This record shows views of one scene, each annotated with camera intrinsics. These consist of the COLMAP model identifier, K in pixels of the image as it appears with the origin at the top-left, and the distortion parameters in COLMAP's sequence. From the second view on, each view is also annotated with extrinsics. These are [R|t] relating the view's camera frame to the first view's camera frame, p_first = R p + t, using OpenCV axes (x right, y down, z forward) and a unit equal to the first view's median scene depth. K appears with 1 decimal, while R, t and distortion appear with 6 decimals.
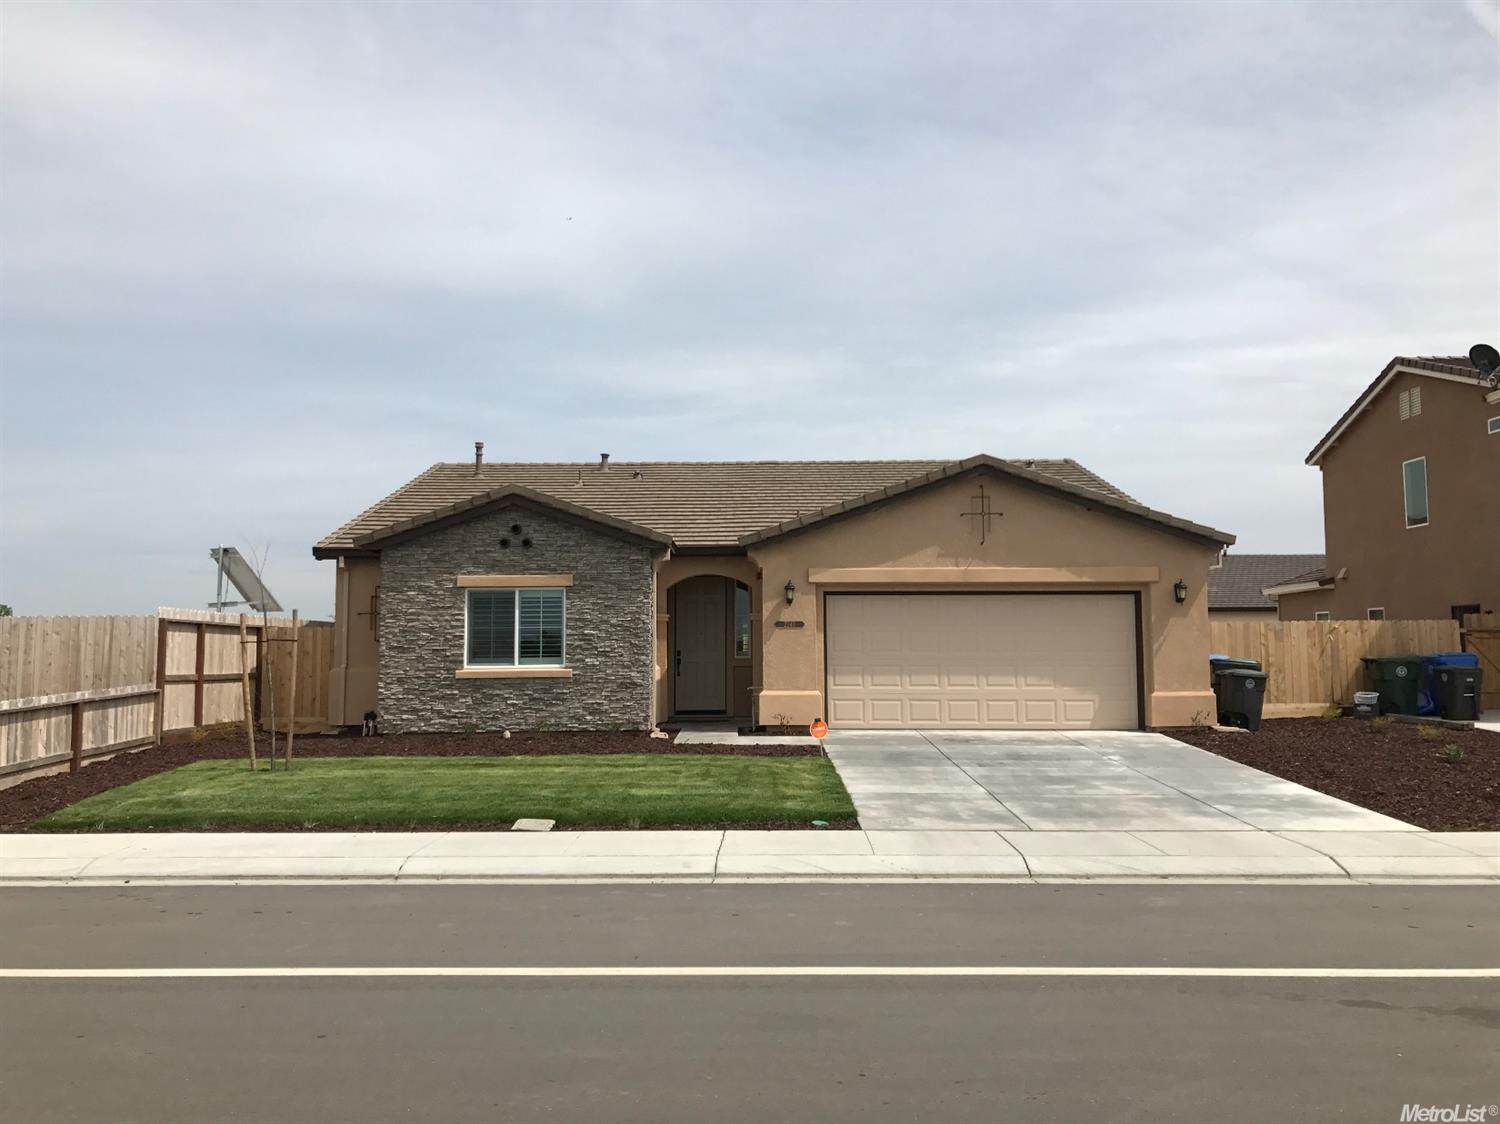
lens RADIAL K [[1214.9, 0, 750.0], [0, 1214.9, 562.0], [0, 0, 1]] dist [0.062726, -0.004764]
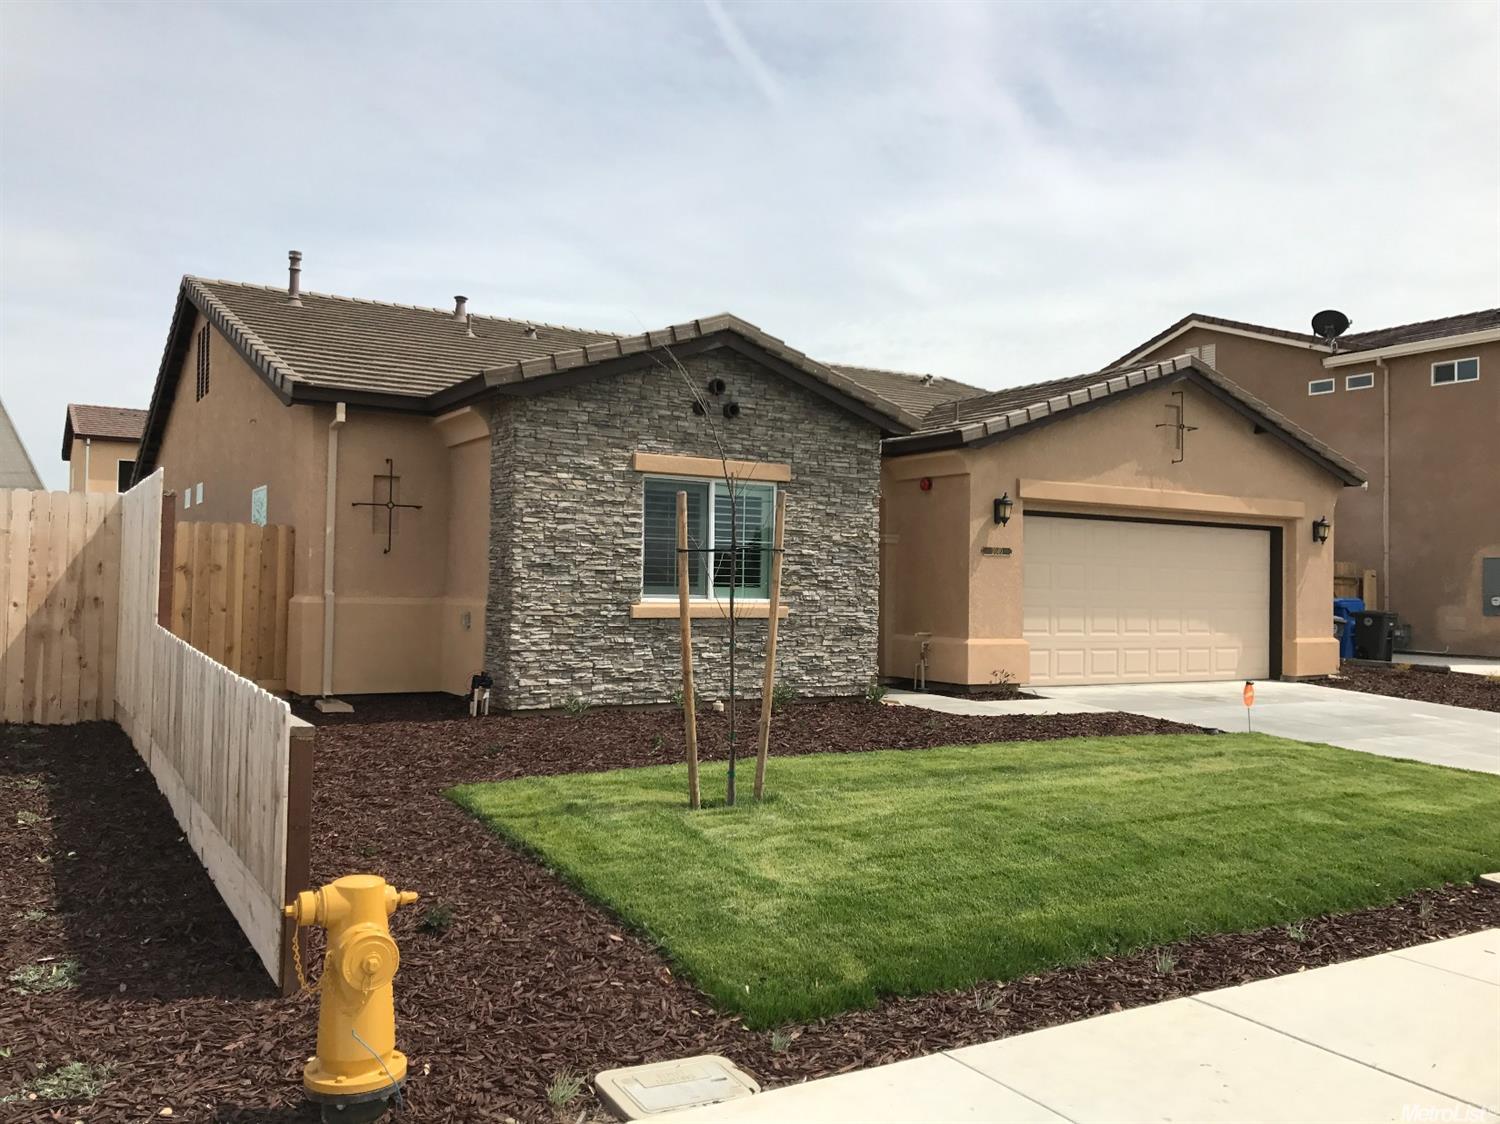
lens RADIAL K [[1242.9, 0, 750.0], [0, 1242.9, 562.0], [0, 0, 1]] dist [0.039706, -0.004778]
pose [[0.852770, 0.031912, 0.521310, -0.516448], [-0.060892, 0.997400, 0.038553, 0.038690], [-0.518725, -0.064621, 0.852496, 0.429181]]
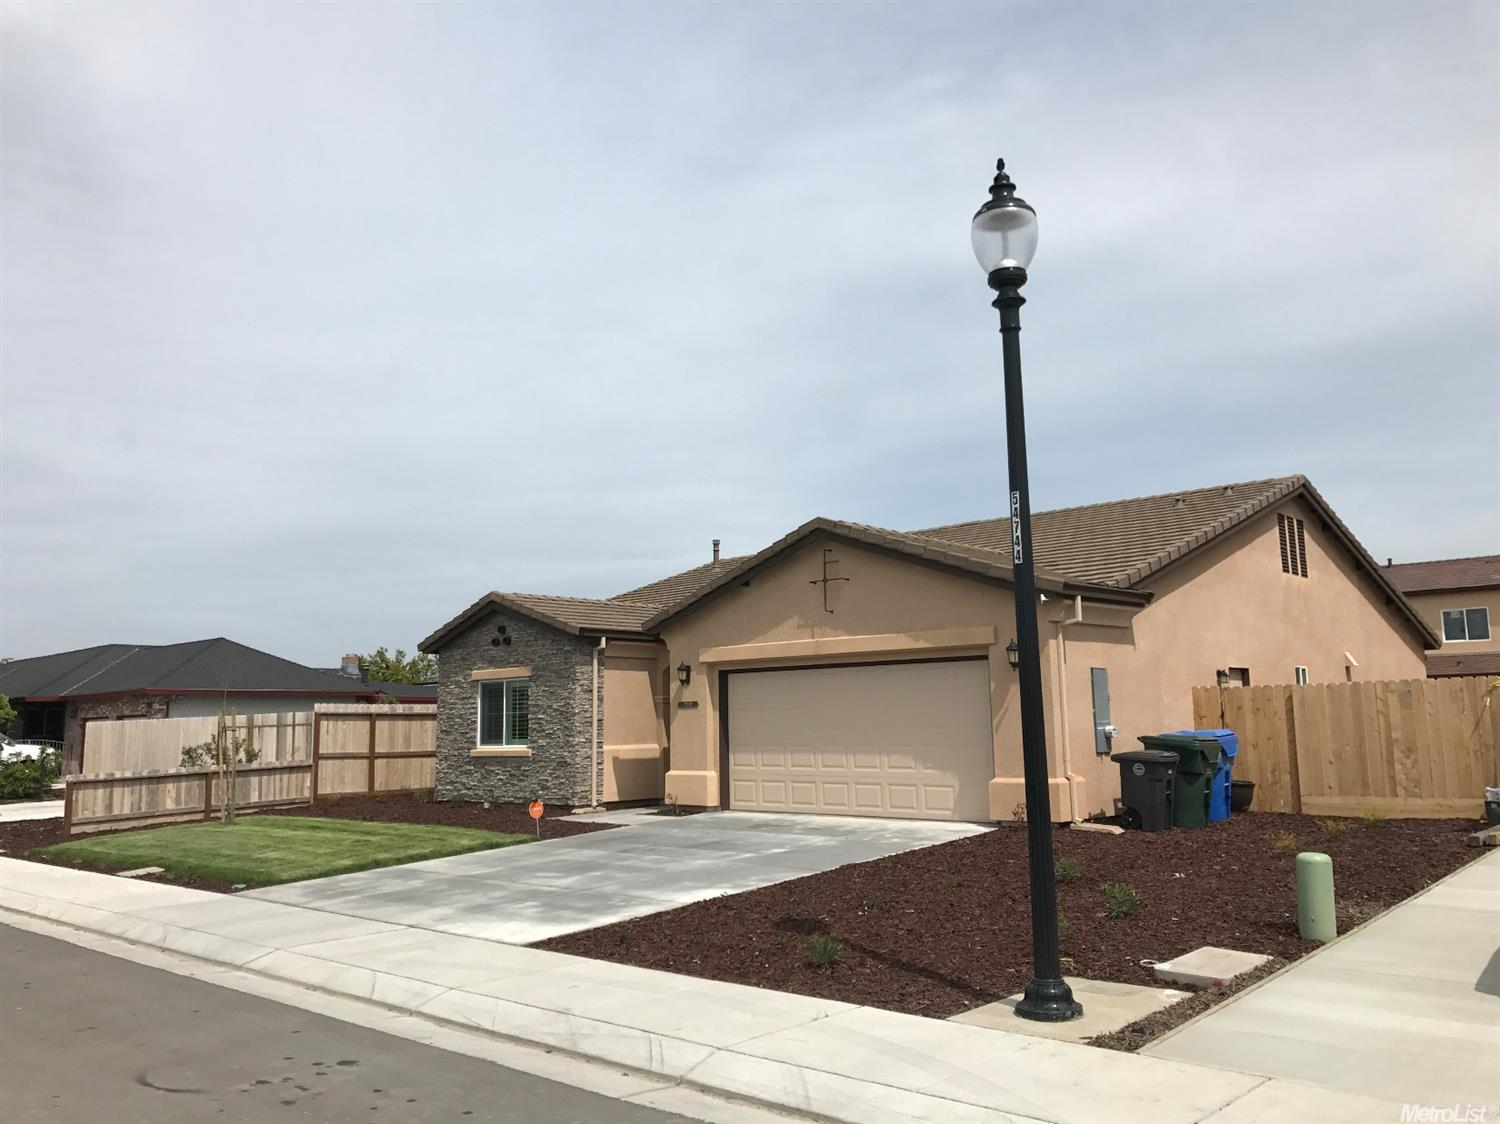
lens RADIAL K [[1242.9, 0, 750.0], [0, 1242.9, 562.0], [0, 0, 1]] dist [0.039706, -0.004778]
pose [[0.733029, -0.099339, -0.672905, 0.805345], [0.063865, 0.994959, -0.077311, 0.016607], [0.677193, 0.013696, 0.735678, 0.274505]]
